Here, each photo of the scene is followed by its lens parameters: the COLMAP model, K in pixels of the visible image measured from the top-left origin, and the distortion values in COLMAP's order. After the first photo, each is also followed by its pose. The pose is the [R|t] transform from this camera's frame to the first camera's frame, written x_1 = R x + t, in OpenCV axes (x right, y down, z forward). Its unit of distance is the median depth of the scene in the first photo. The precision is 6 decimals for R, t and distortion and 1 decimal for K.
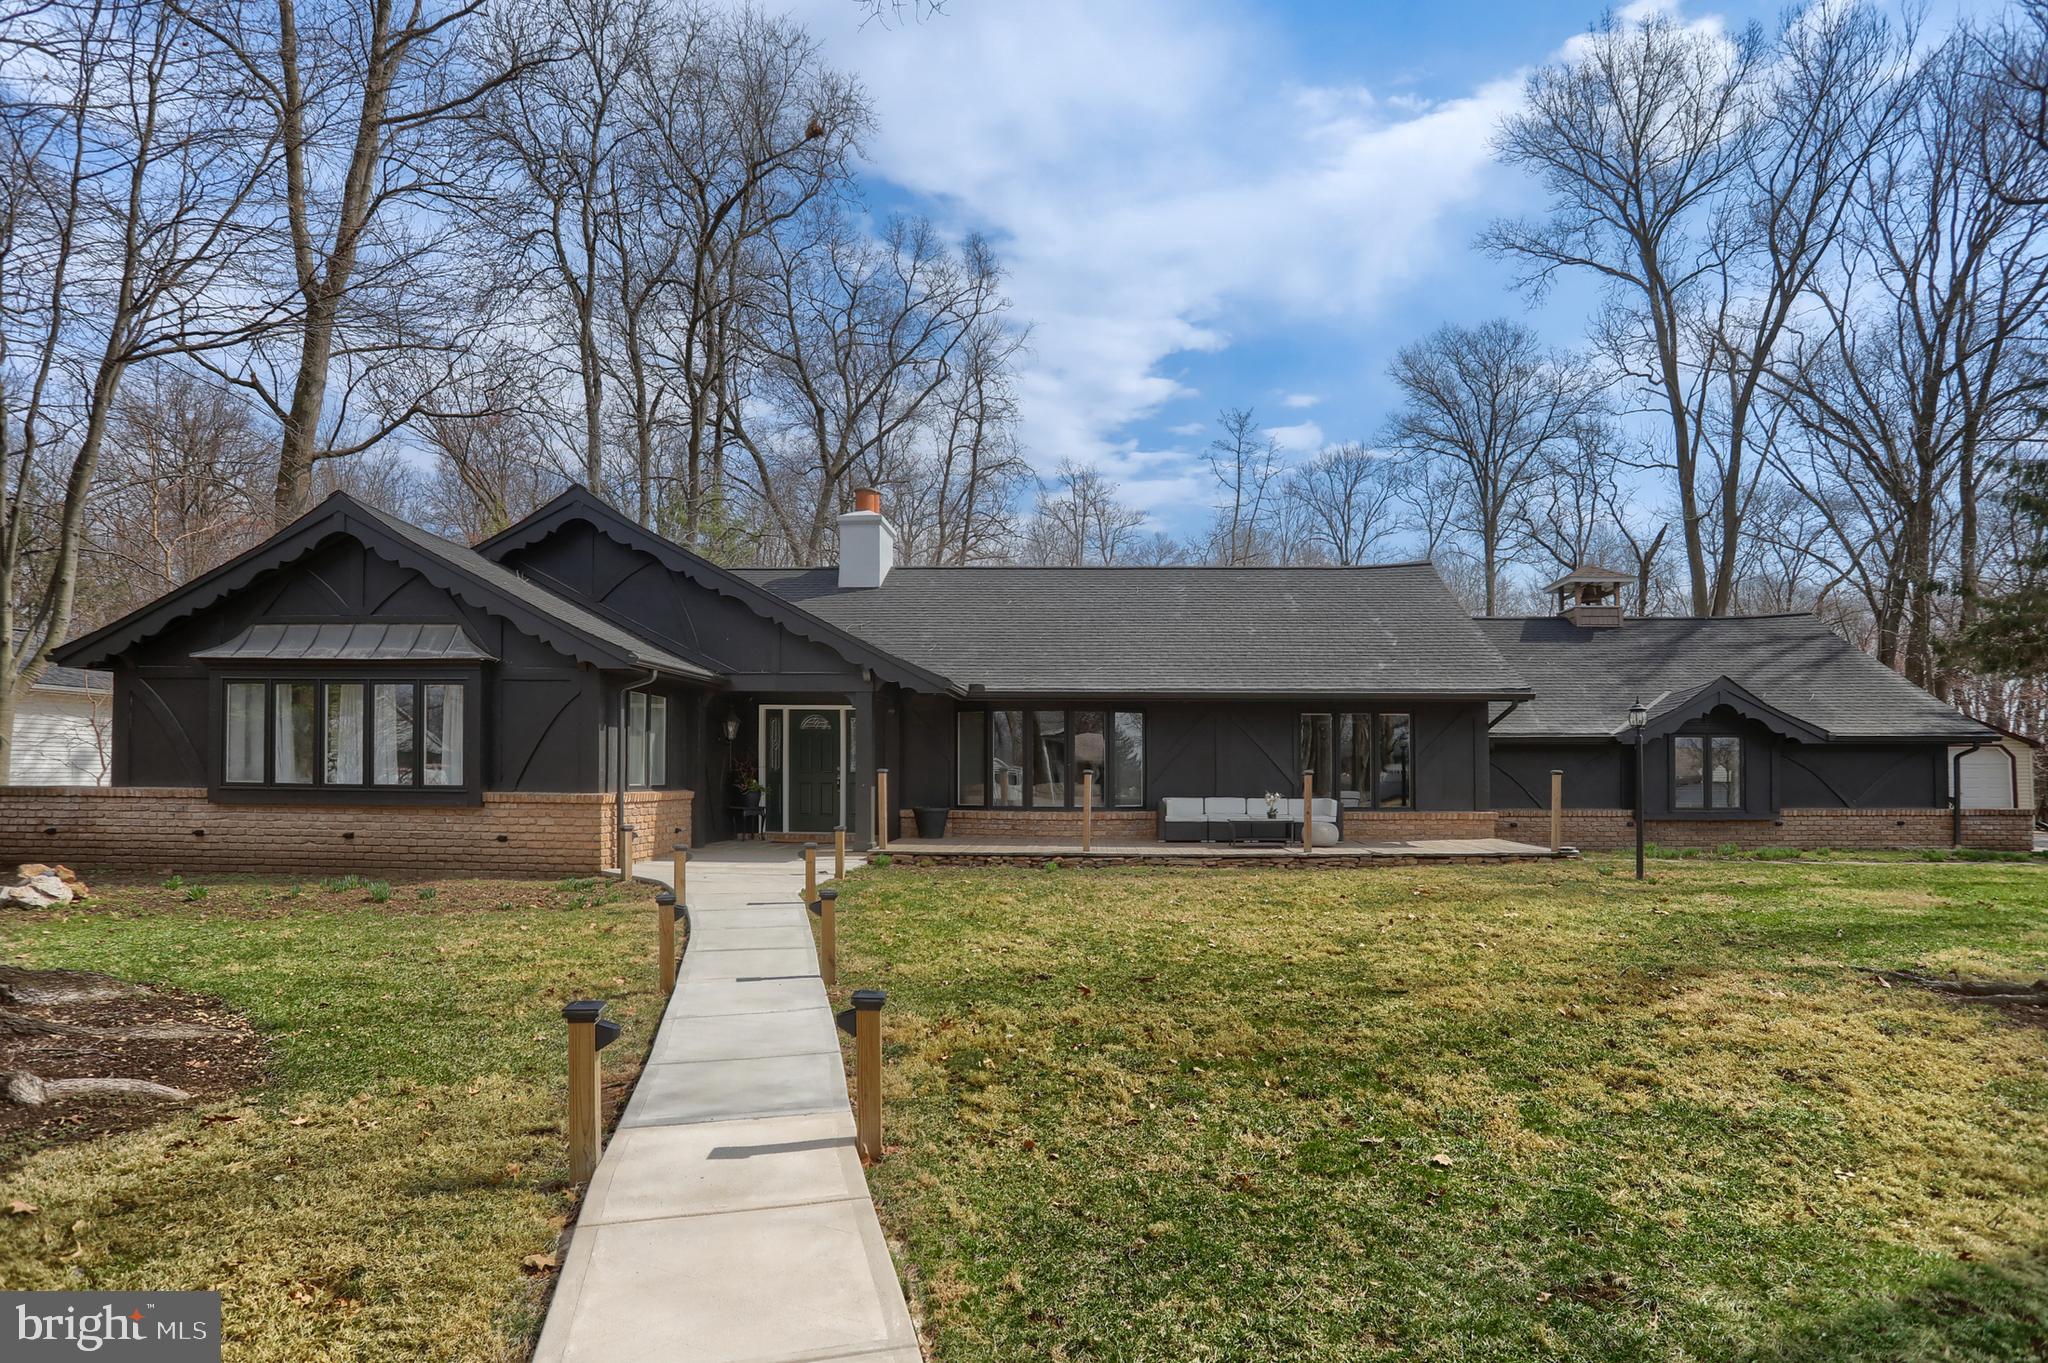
lens RADIAL K [[1007.2, 0, 1050.5], [0, 1007.2, 739.6], [0, 0, 1]] dist [-0.050960, 0.020866]
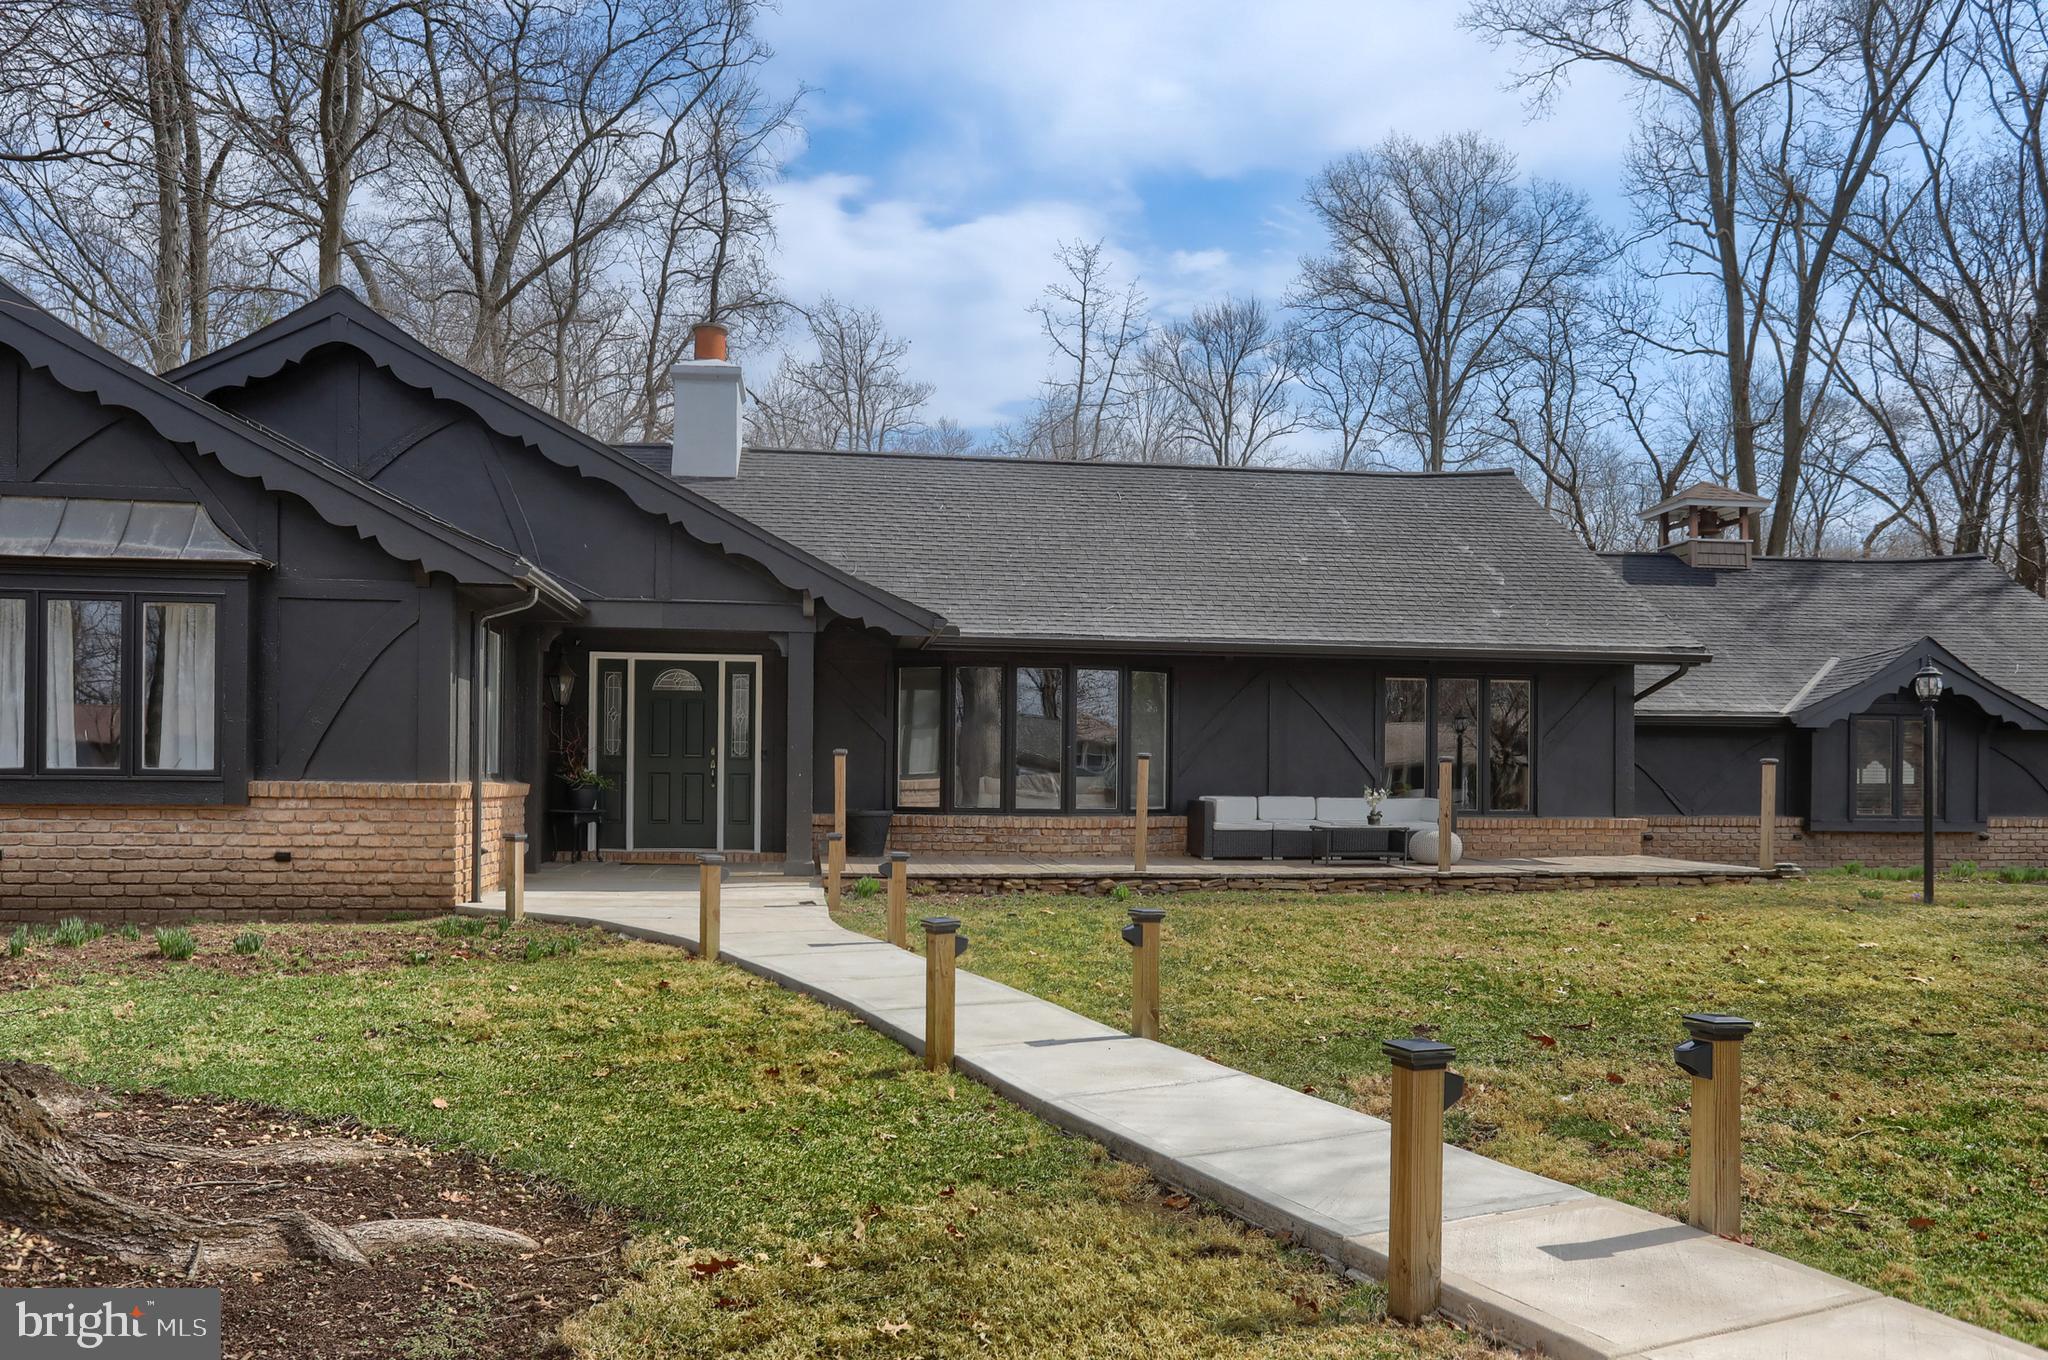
lens RADIAL K [[1478.1, 0, 990.2], [0, 1478.1, 772.6], [0, 0, 1]] dist [-0.013067, 0.008005]
pose [[0.986188, 0.005125, 0.165551, -0.195674], [-0.010401, 0.999465, 0.031019, 0.010946], [-0.165304, -0.032312, 0.985713, 0.018624]]
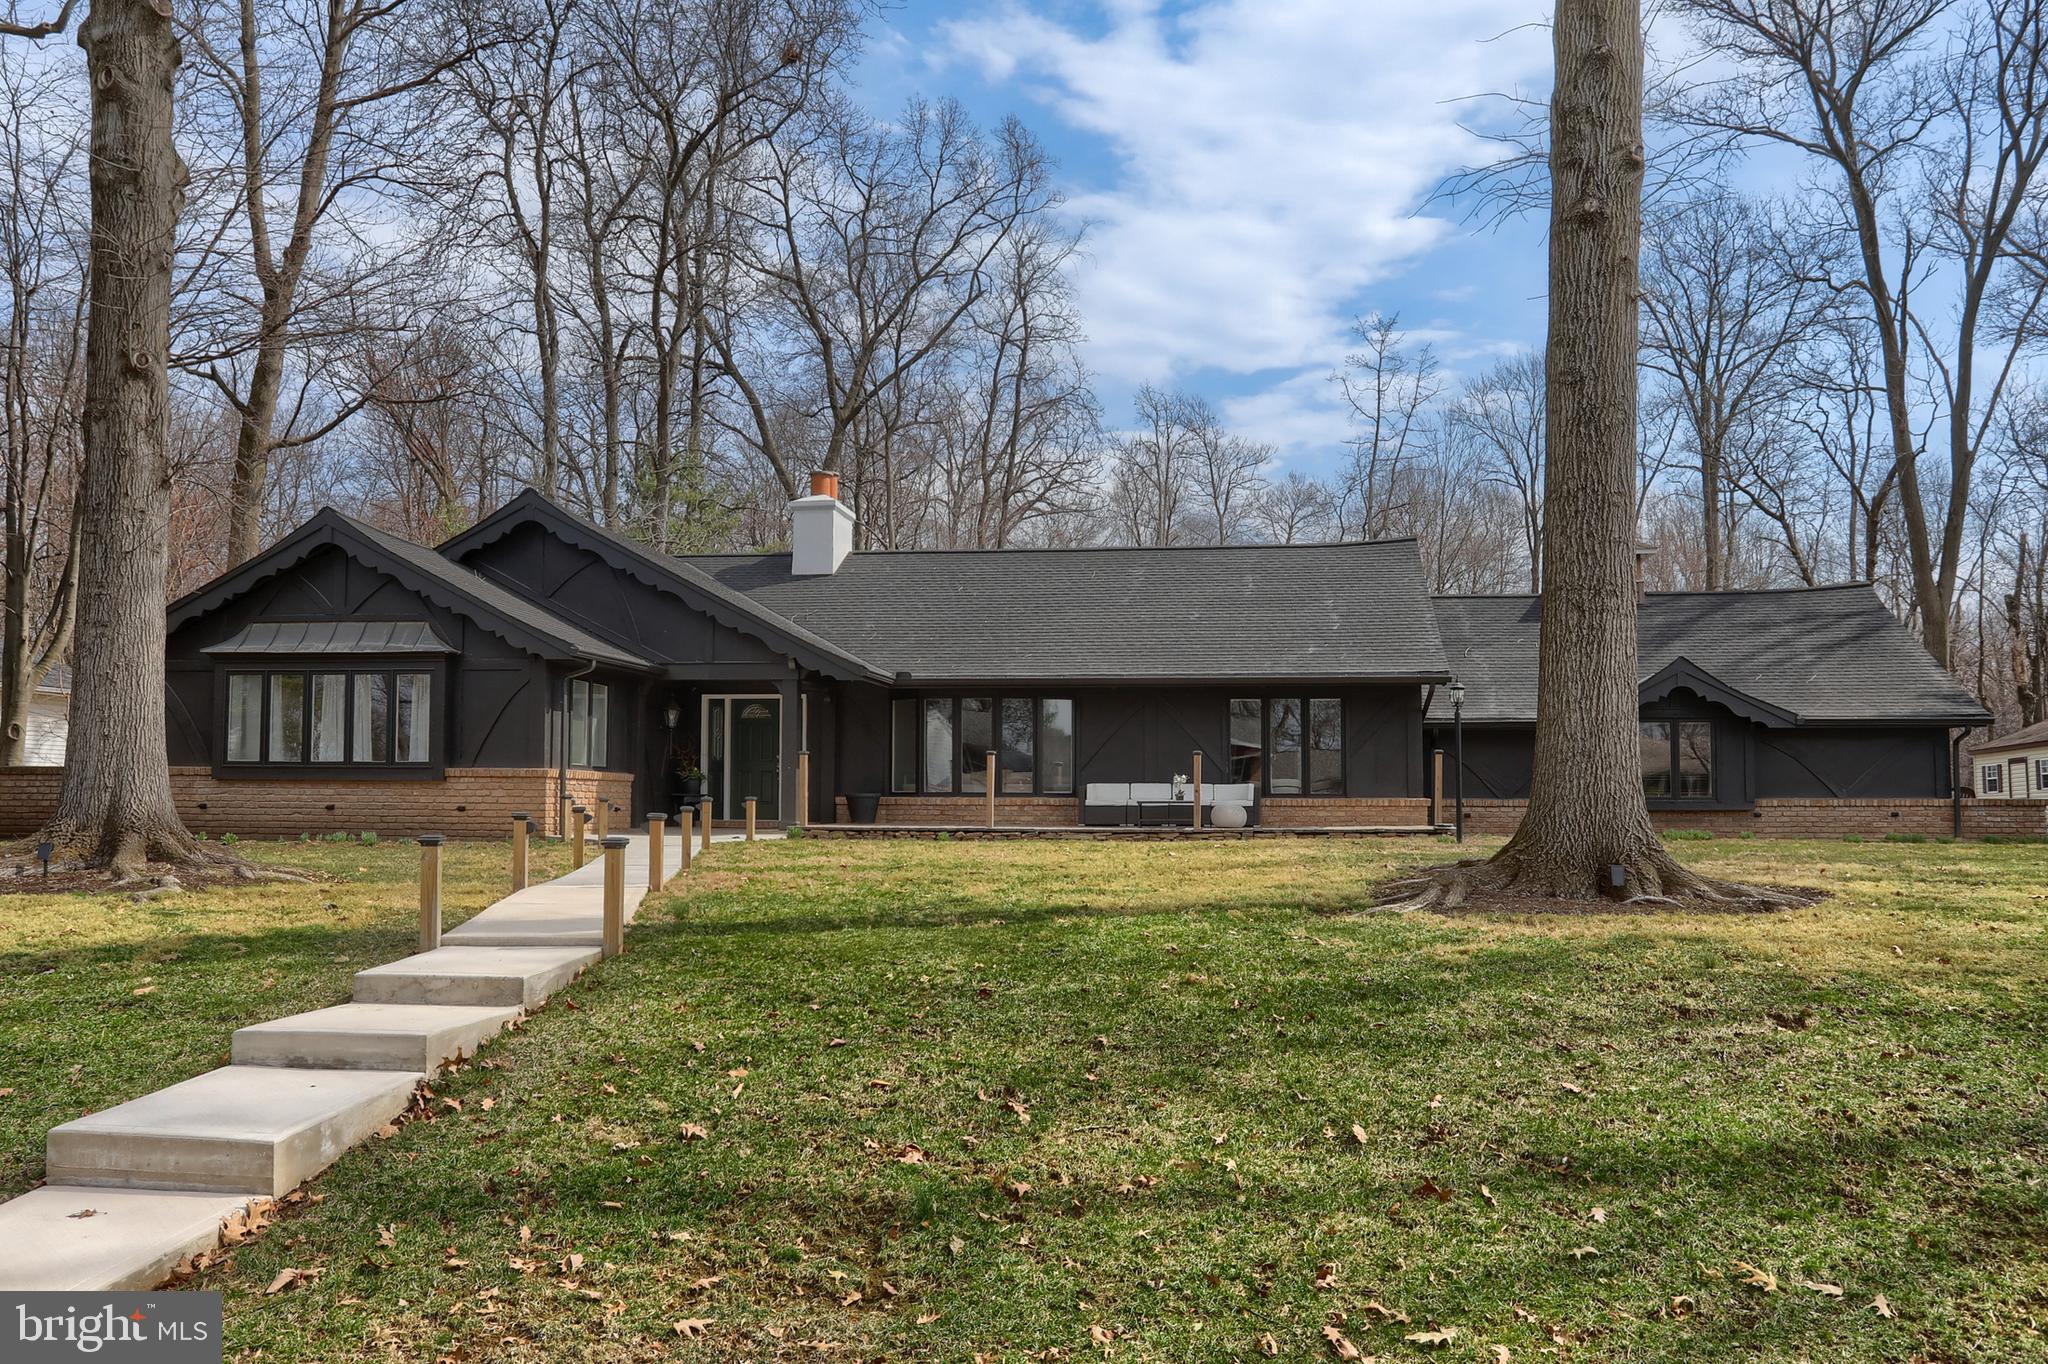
lens RADIAL K [[1435.1, 0, 1058.6], [0, 1435.1, 717.2], [0, 0, 1]] dist [-0.022019, 0.009009]
pose [[0.995710, -0.005190, -0.092380, 0.206724], [0.002462, 0.999558, -0.029622, 0.032672], [0.092493, 0.029268, 0.995283, -0.419350]]
